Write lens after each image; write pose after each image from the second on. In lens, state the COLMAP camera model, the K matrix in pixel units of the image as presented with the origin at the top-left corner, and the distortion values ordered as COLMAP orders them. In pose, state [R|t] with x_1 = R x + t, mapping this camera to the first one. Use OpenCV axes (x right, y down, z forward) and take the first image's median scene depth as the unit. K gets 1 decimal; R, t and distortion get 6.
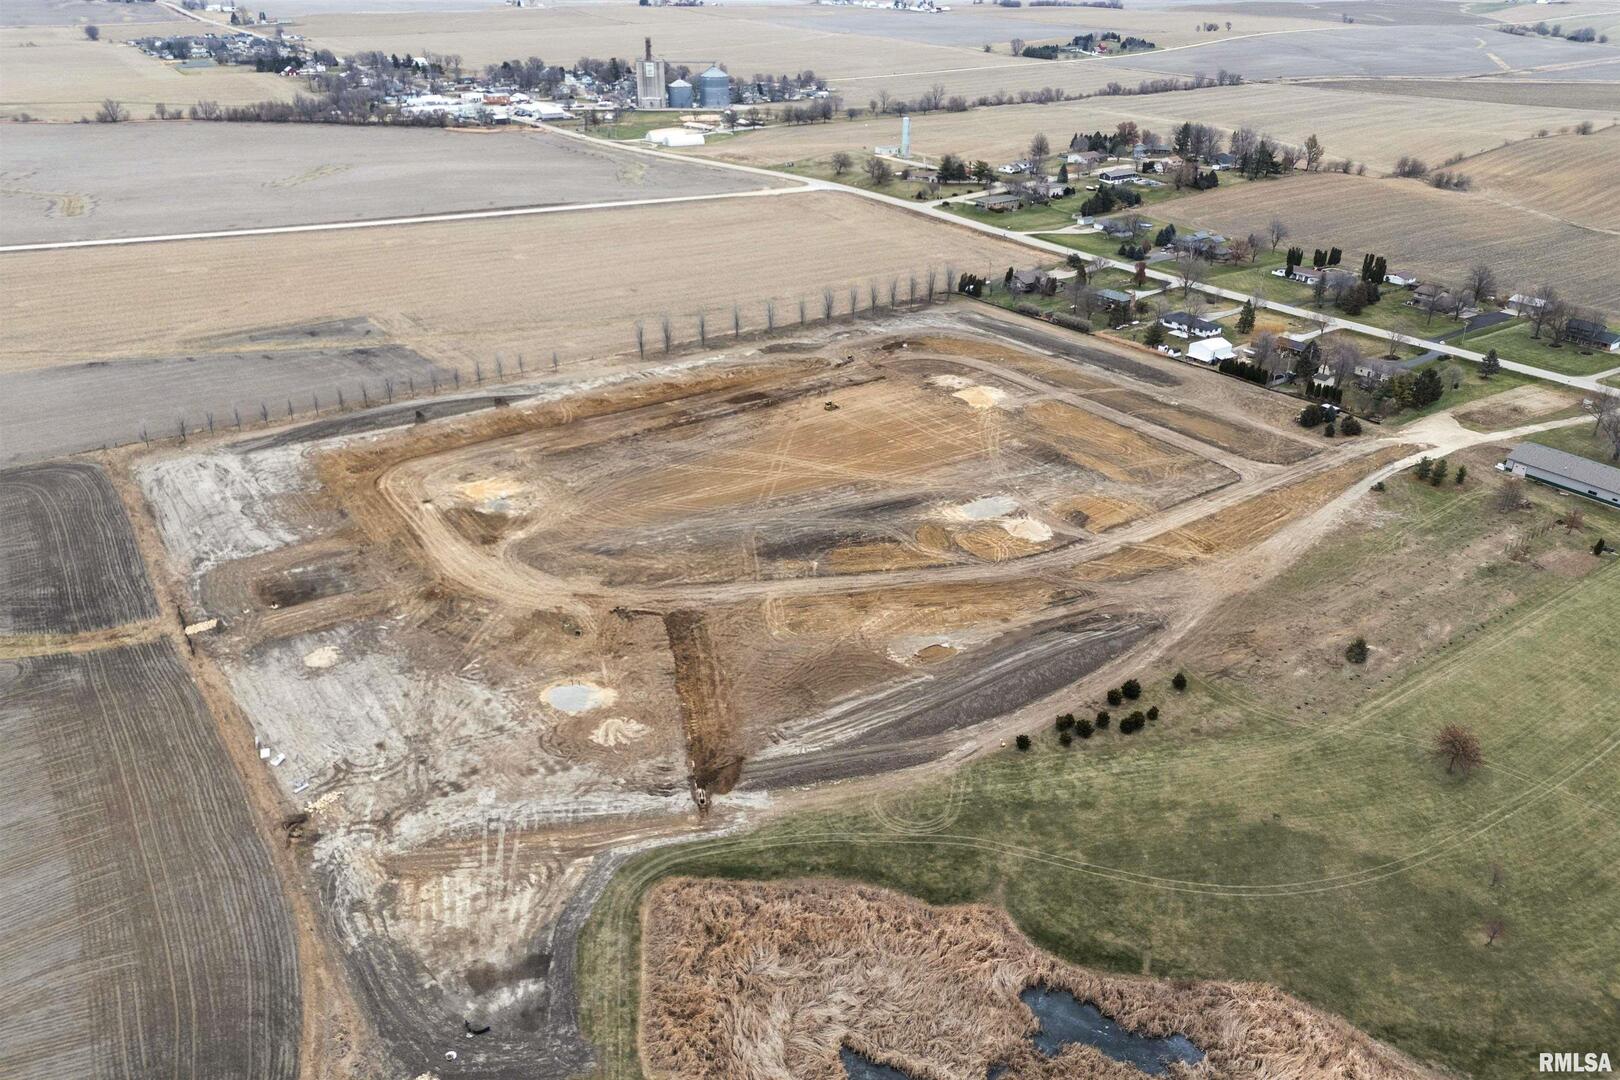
lens RADIAL K [[1179.6, 0, 806.4], [0, 1179.6, 538.6], [0, 0, 1]] dist [0.092753, -0.103788]
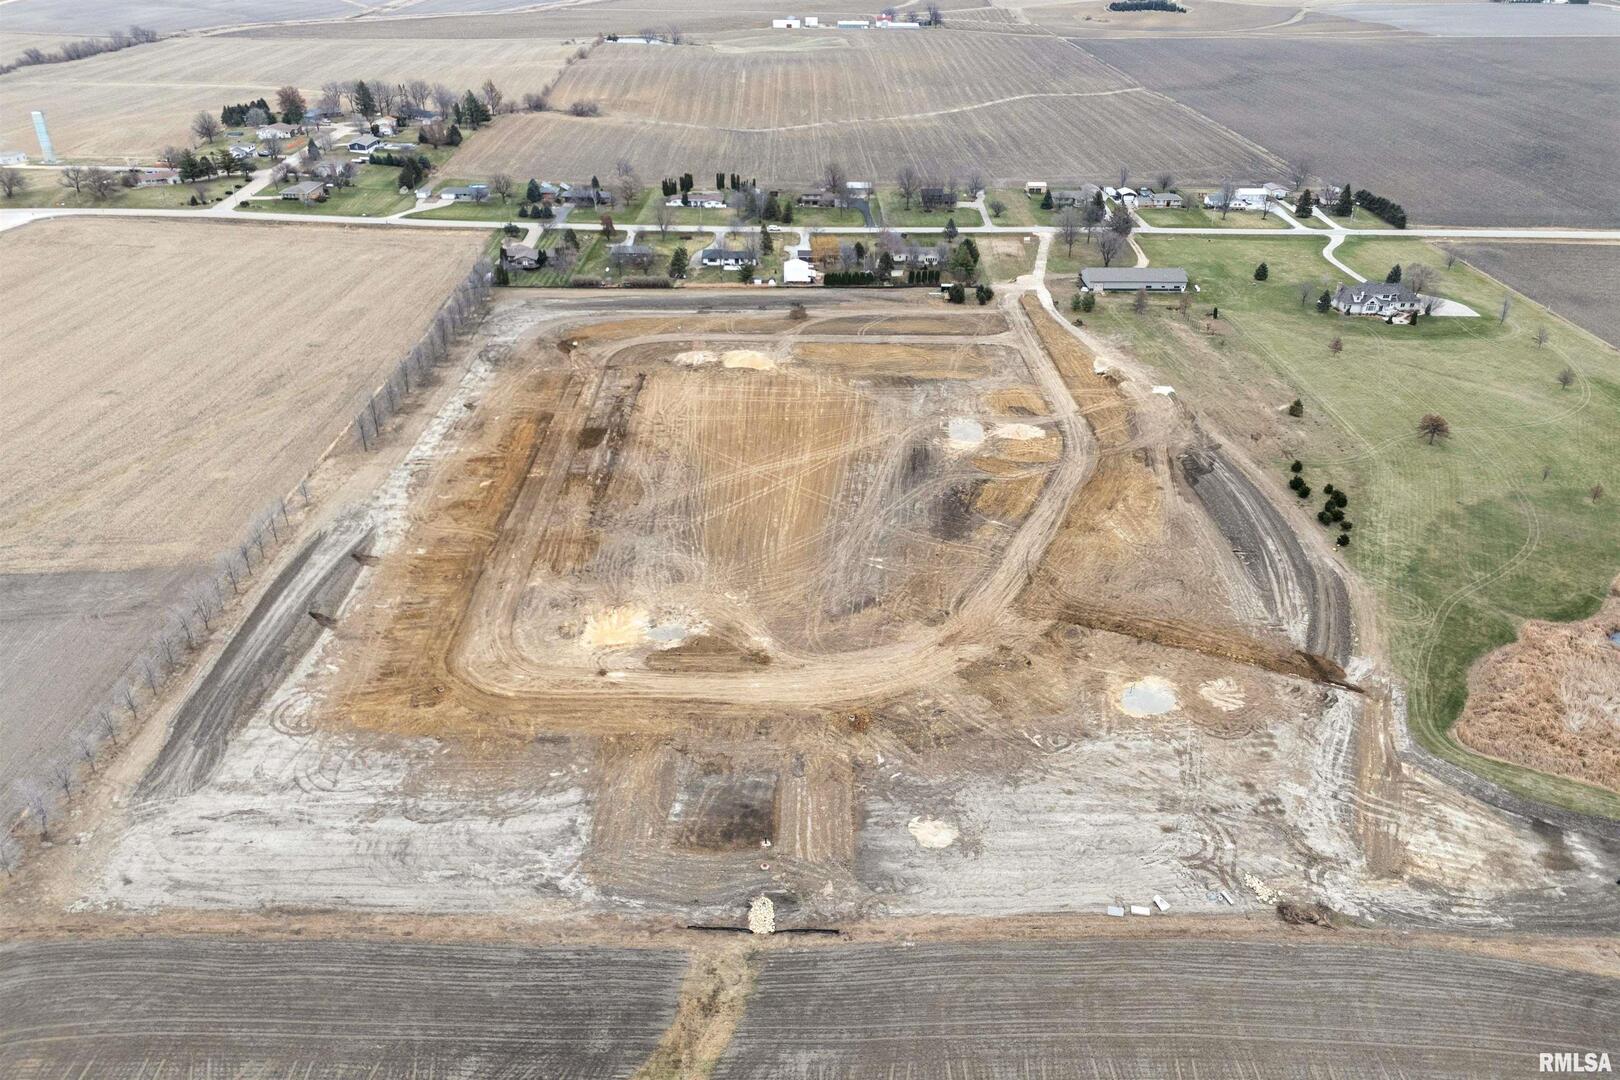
lens RADIAL K [[1179.6, 0, 806.4], [0, 1179.6, 538.6], [0, 0, 1]] dist [0.092753, -0.103788]
pose [[0.561591, -0.392420, 0.728438, -0.774038], [0.362749, 0.908031, 0.209507, -0.221574], [-0.743659, 0.146583, 0.652292, 0.427766]]
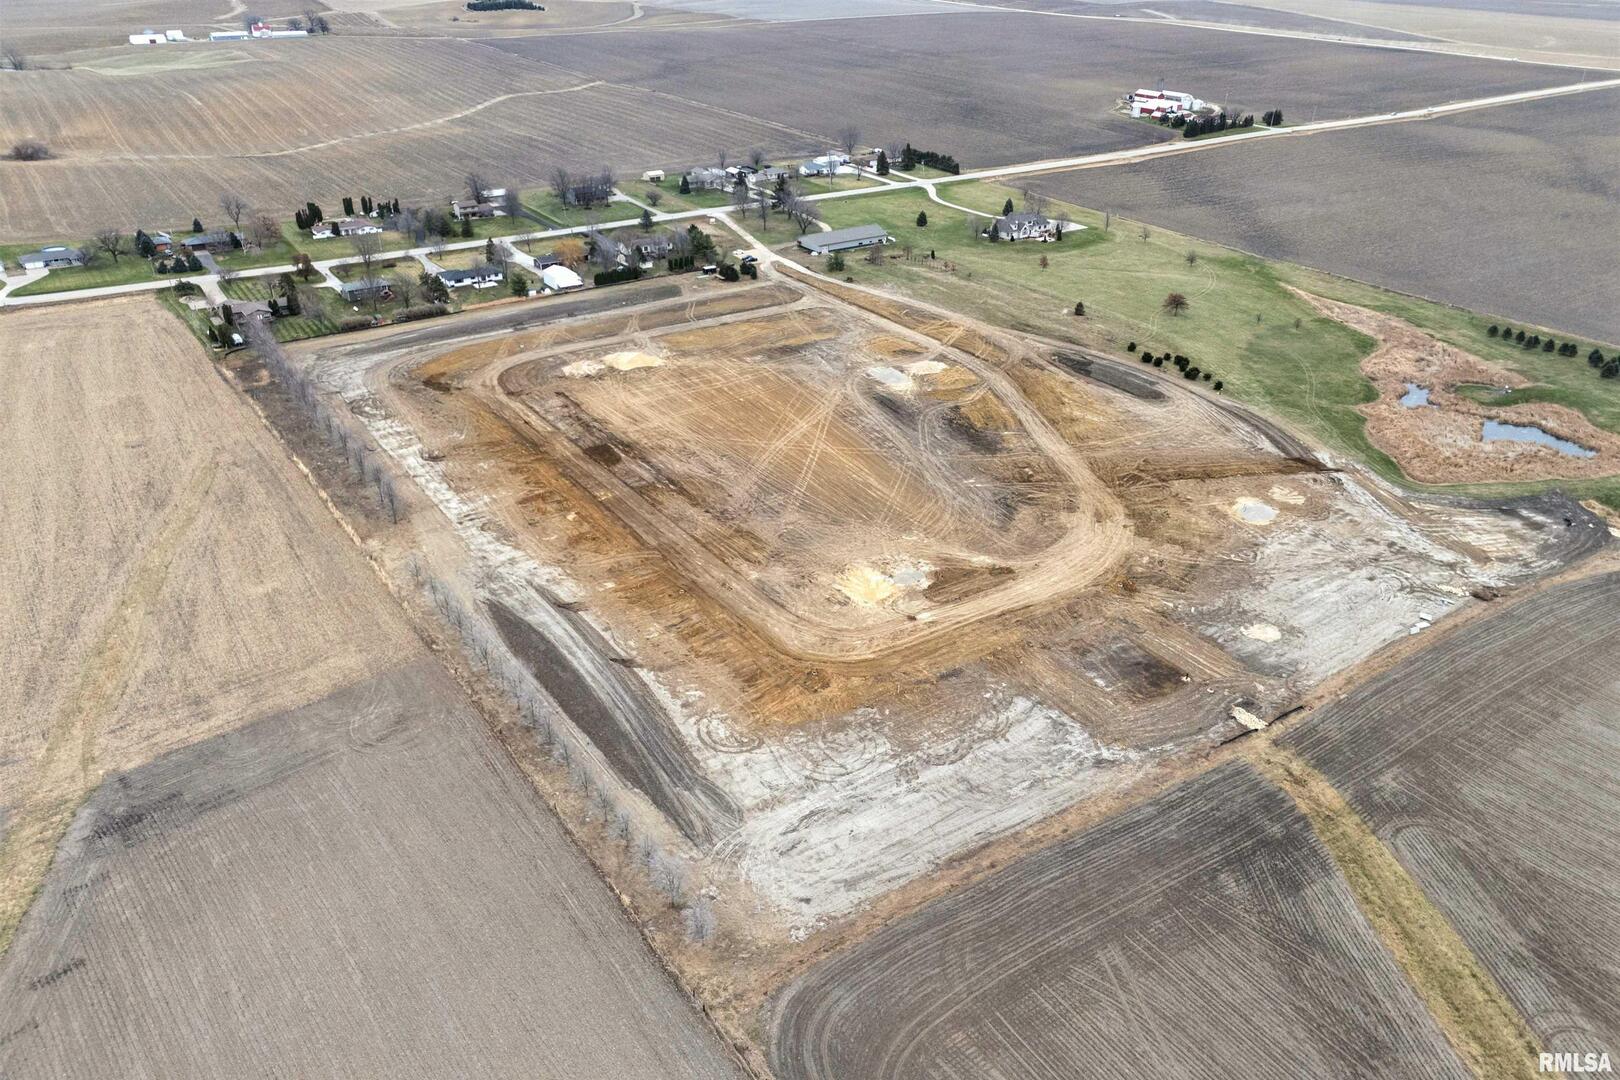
lens RADIAL K [[1179.6, 0, 806.4], [0, 1179.6, 538.6], [0, 0, 1]] dist [0.092753, -0.103788]
pose [[0.010360, -0.475358, 0.879732, -1.033637], [0.440183, 0.792118, 0.422833, -0.460545], [-0.897848, 0.382862, 0.217451, 0.897238]]
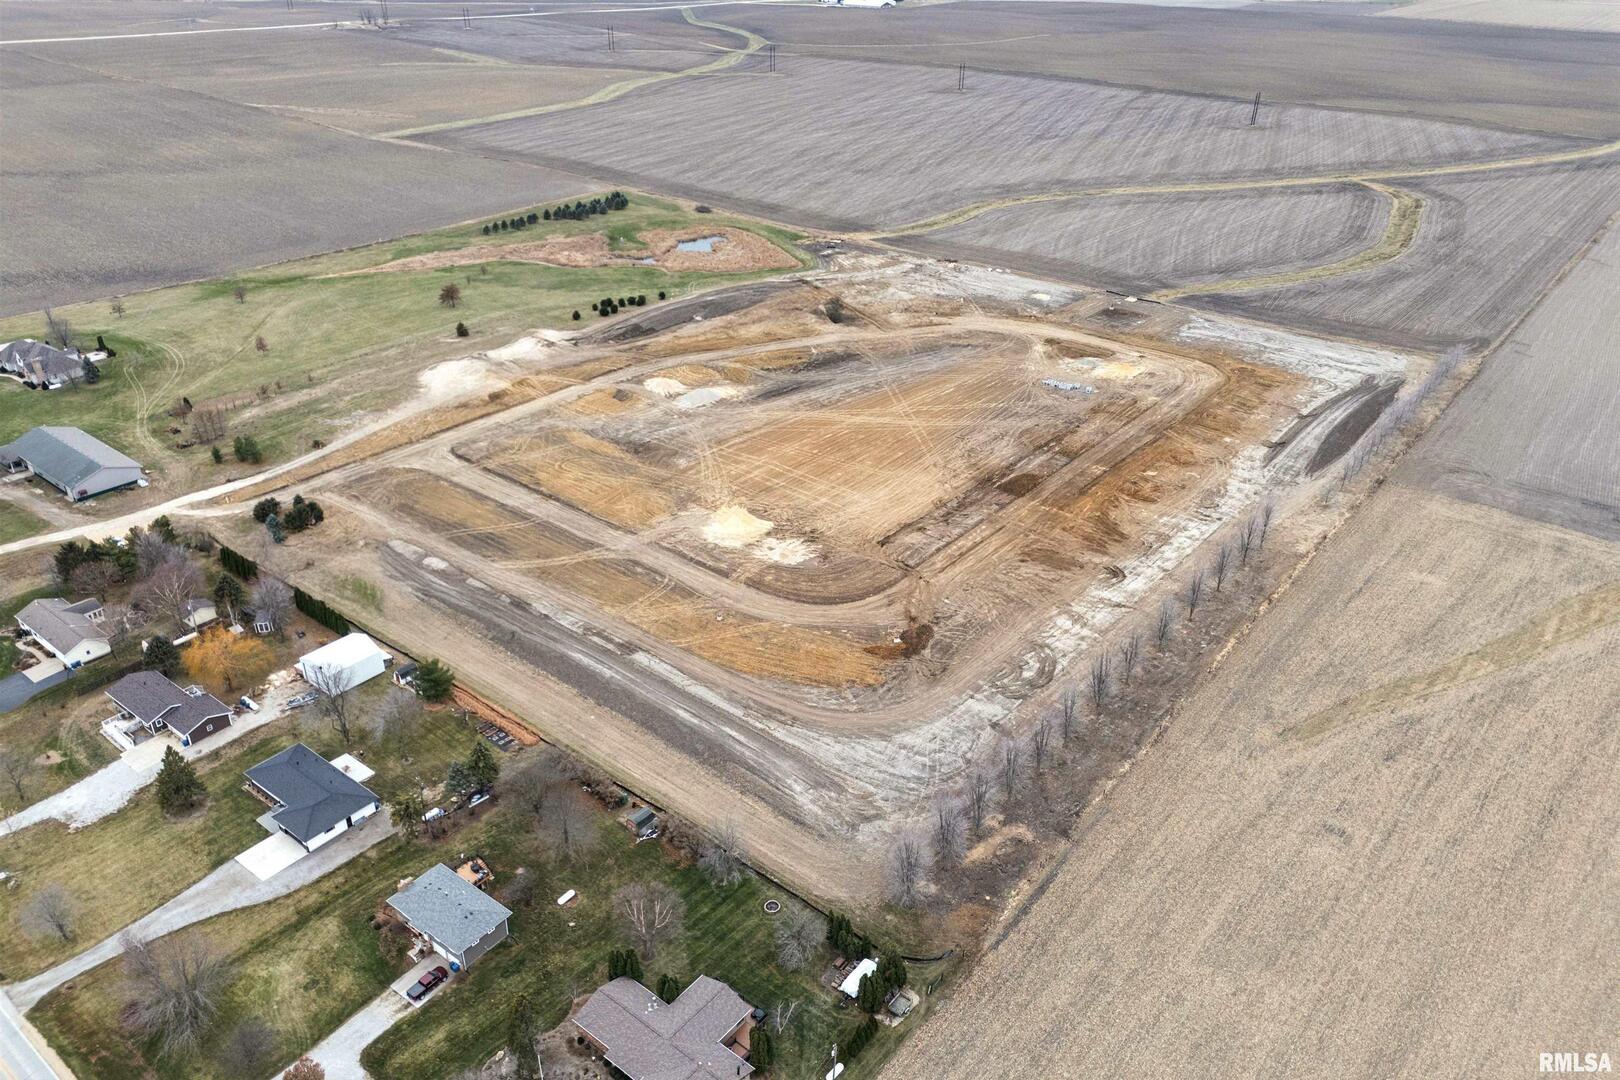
lens RADIAL K [[1179.6, 0, 806.4], [0, 1179.6, 538.6], [0, 0, 1]] dist [0.092753, -0.103788]
pose [[-0.958696, 0.122830, -0.256543, 0.373204], [-0.140700, 0.579069, 0.803046, -0.901110], [0.247194, 0.805973, -0.537869, 1.794085]]
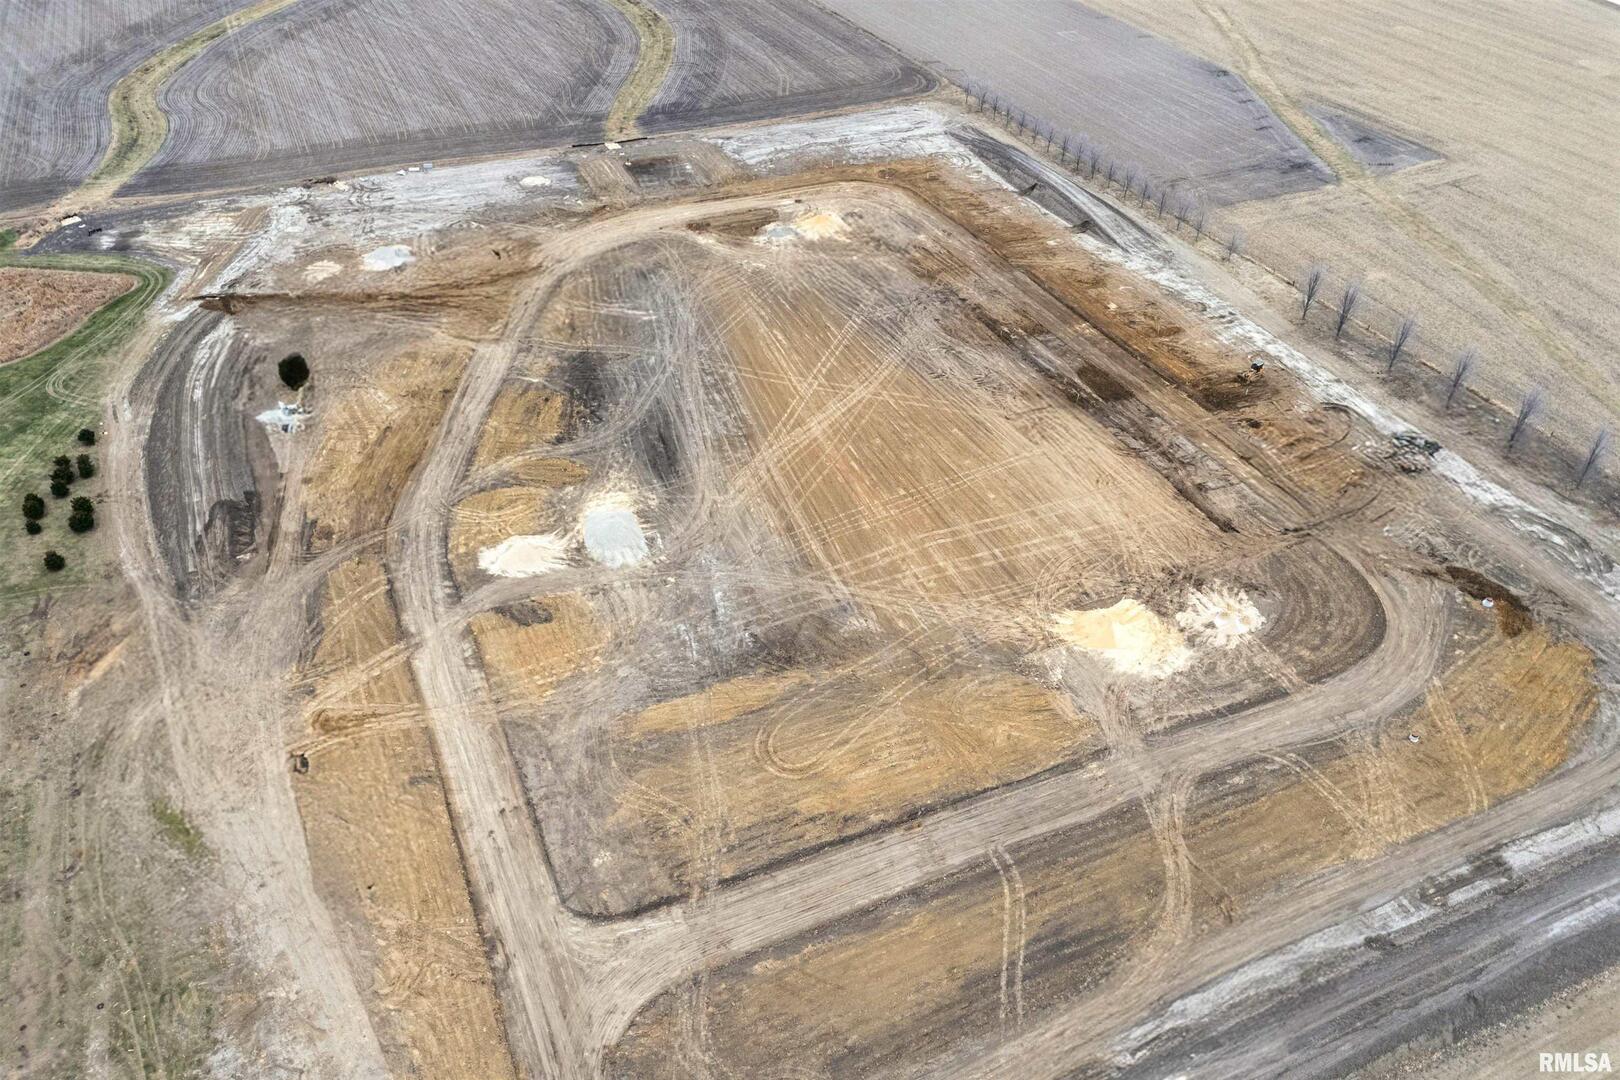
lens RADIAL K [[1179.6, 0, 806.4], [0, 1179.6, 538.6], [0, 0, 1]] dist [0.092753, -0.103788]
pose [[-0.189428, 0.599850, -0.777365, 0.652196], [-0.452864, 0.649092, 0.611223, -0.477835], [0.871224, 0.467824, 0.148694, 1.021983]]
